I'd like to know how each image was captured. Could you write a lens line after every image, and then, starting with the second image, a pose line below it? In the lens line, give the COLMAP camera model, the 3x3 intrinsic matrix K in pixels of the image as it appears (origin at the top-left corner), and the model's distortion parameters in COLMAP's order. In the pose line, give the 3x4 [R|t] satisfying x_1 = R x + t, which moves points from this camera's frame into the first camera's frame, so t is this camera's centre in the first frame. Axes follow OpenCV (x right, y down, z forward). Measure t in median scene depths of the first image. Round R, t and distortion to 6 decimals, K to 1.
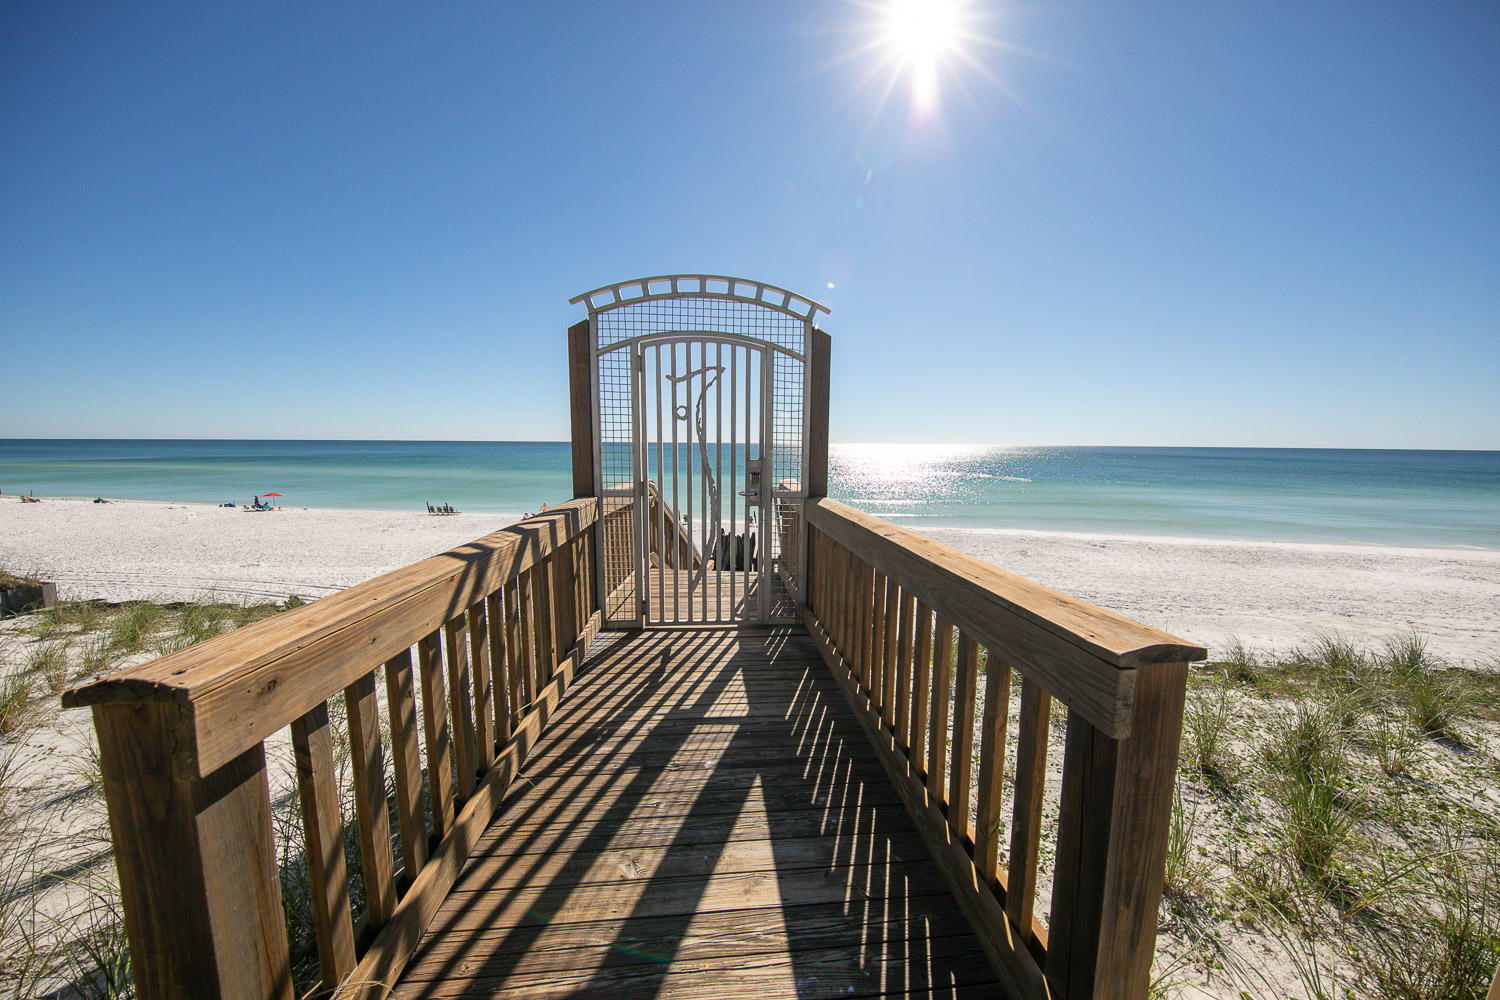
lens RADIAL K [[502.0, 0, 750.0], [0, 502.0, 500.0], [0, 0, 1]] dist [0.017884, 0.000009]
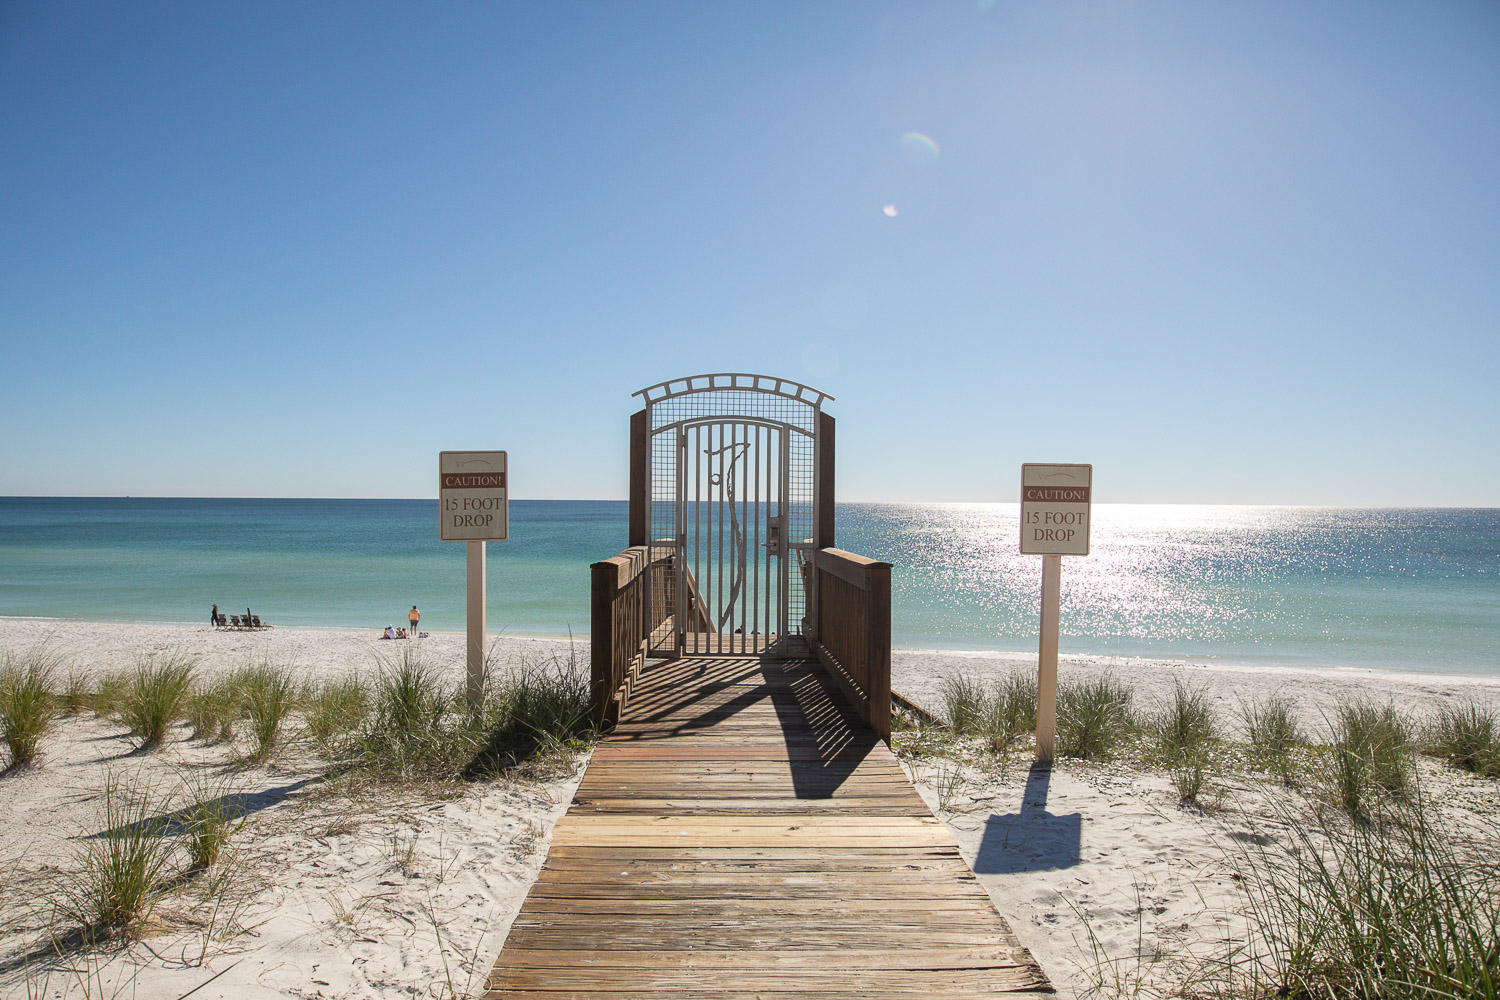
lens RADIAL K [[1038.4, 0, 750.0], [0, 1038.4, 500.0], [0, 0, 1]] dist [0.000207, 0.000006]
pose [[0.999014, 0.000766, -0.044379, 0.064371], [-0.005832, 0.993447, -0.114149, 0.172923], [0.044001, 0.114295, 0.992472, -1.560050]]
